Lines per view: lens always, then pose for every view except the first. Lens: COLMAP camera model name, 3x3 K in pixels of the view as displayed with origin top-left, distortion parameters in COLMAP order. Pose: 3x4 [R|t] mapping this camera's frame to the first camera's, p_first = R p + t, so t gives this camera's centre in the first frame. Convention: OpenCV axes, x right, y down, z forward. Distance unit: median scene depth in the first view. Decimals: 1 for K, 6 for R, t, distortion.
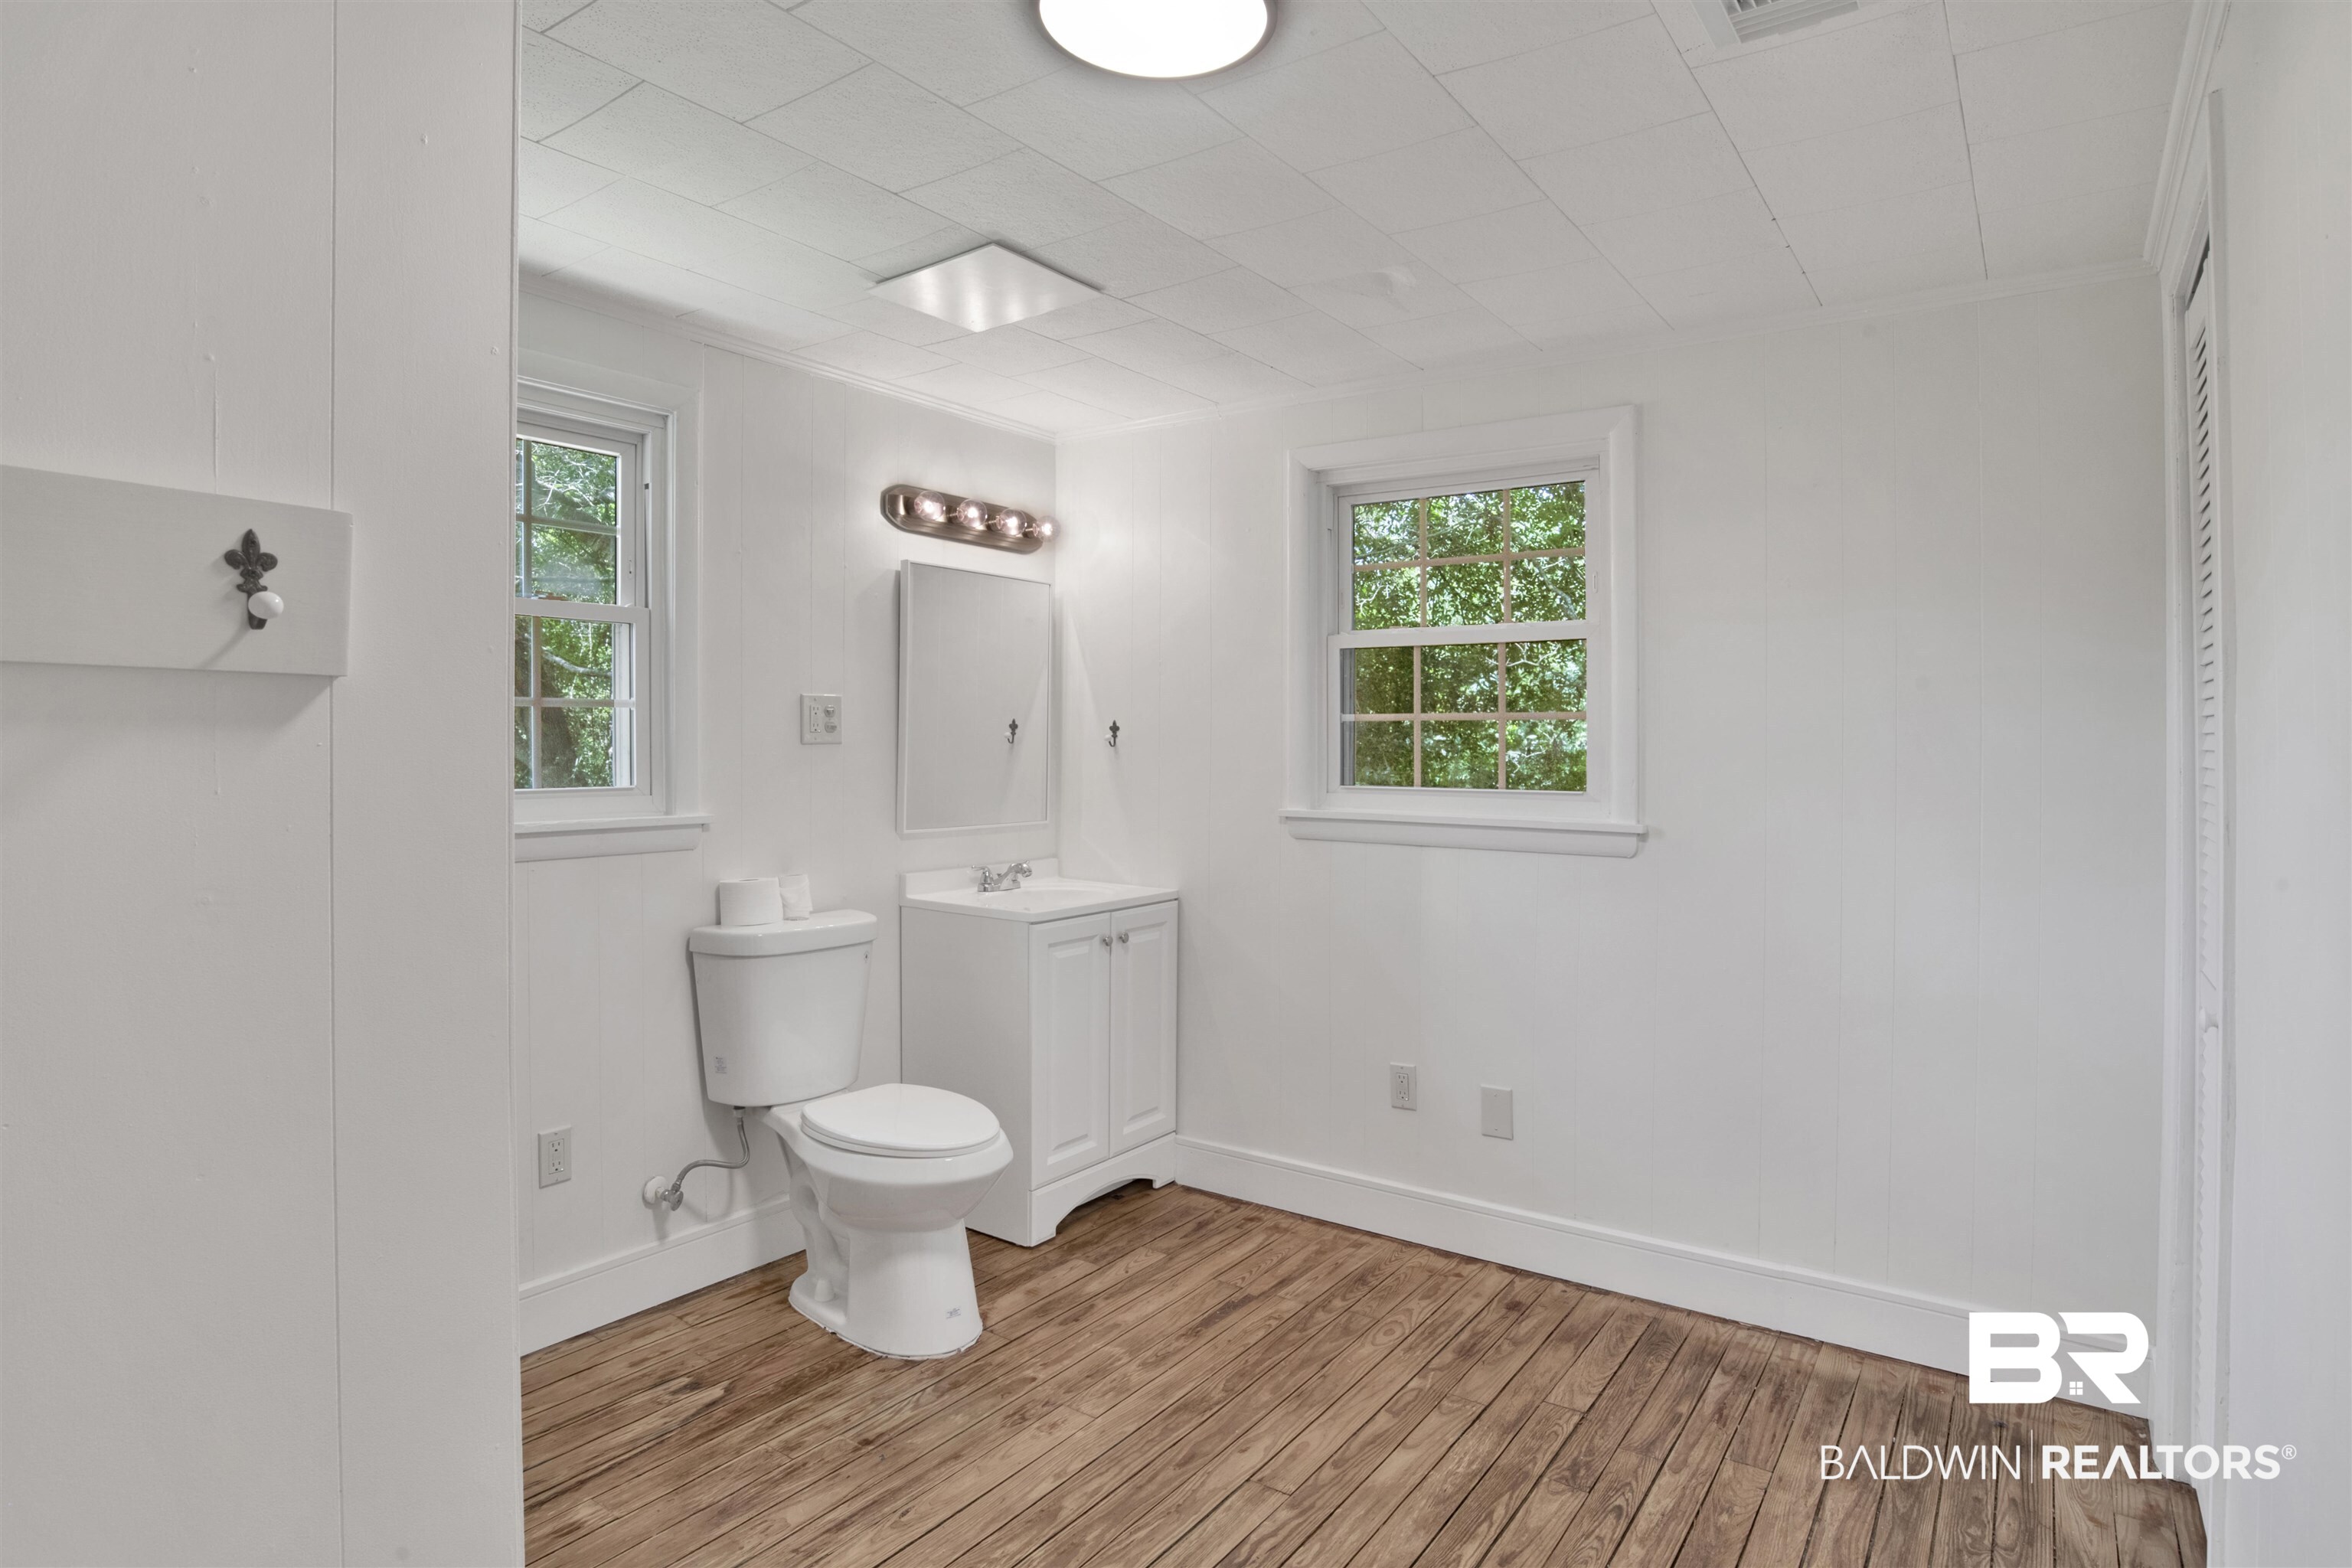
lens RADIAL K [[1237.8, 0, 1181.8], [0, 1237.8, 761.3], [0, 0, 1]] dist [-0.073473, 0.024582]
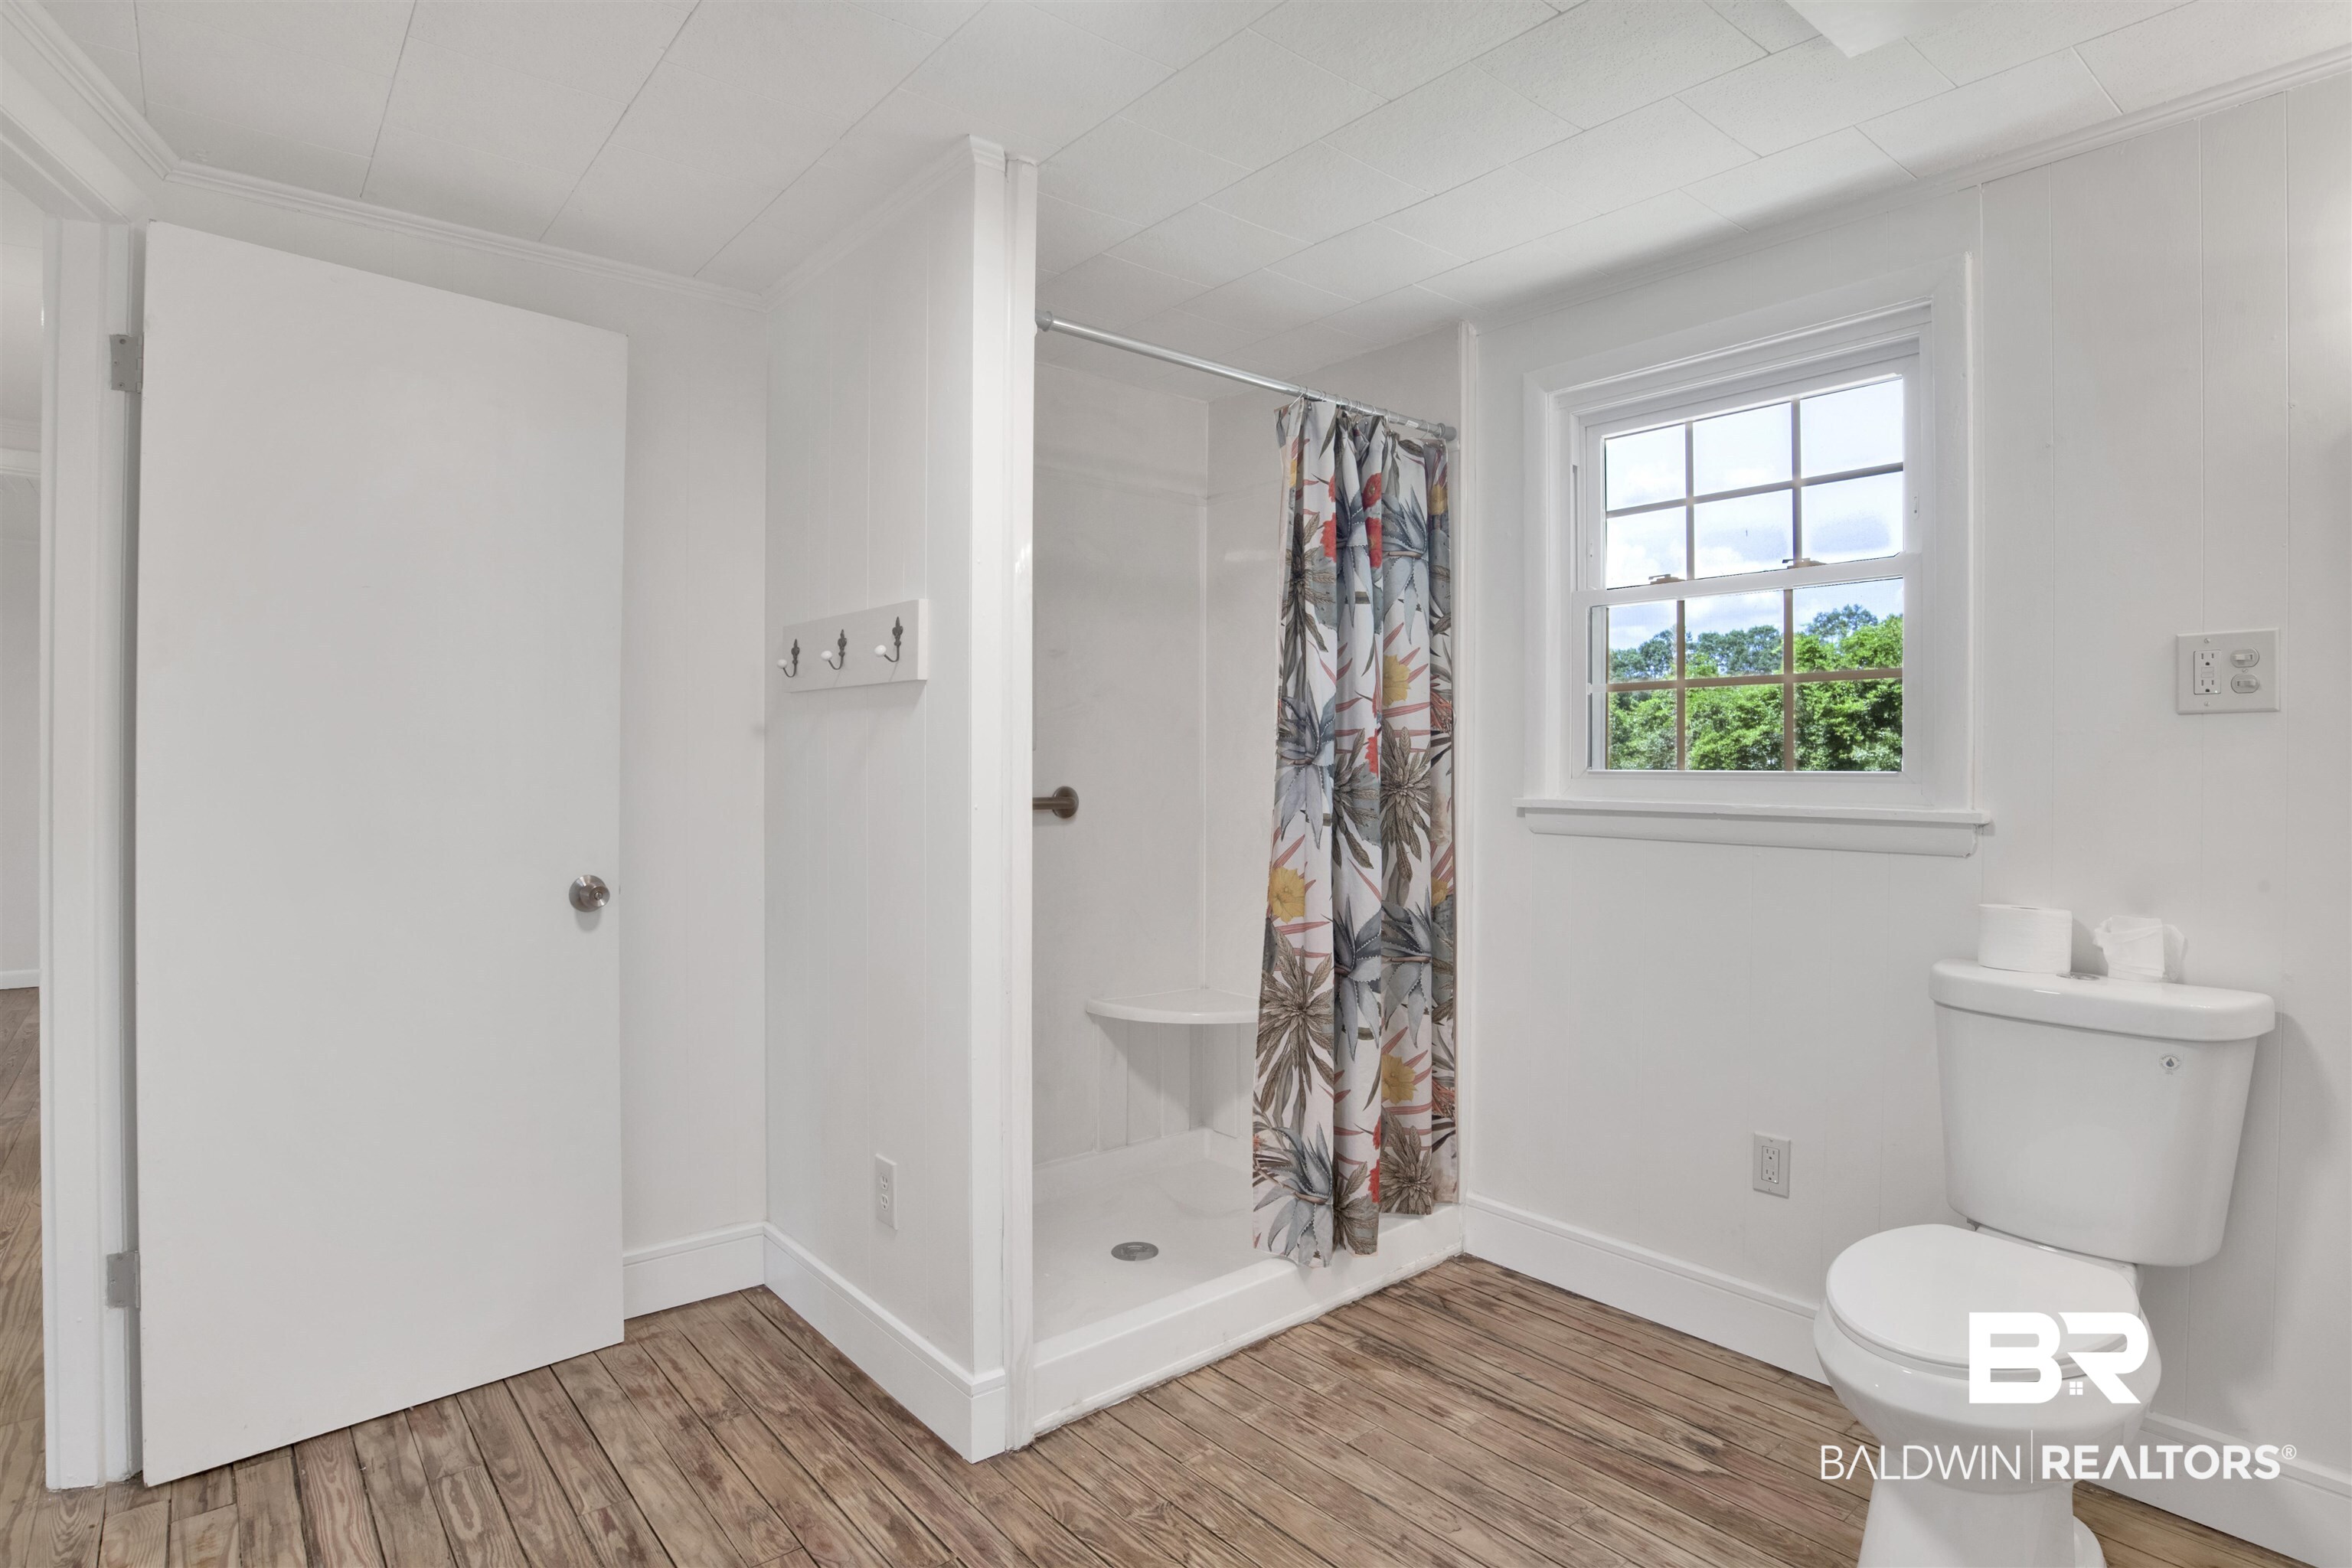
lens RADIAL K [[1237.8, 0, 1181.8], [0, 1237.8, 761.3], [0, 0, 1]] dist [-0.073473, 0.024582]
pose [[-0.260472, 0.004239, -0.965472, 0.548613], [-0.010845, 0.999914, 0.007316, 0.014890], [0.965420, 0.012376, -0.260404, 0.872849]]
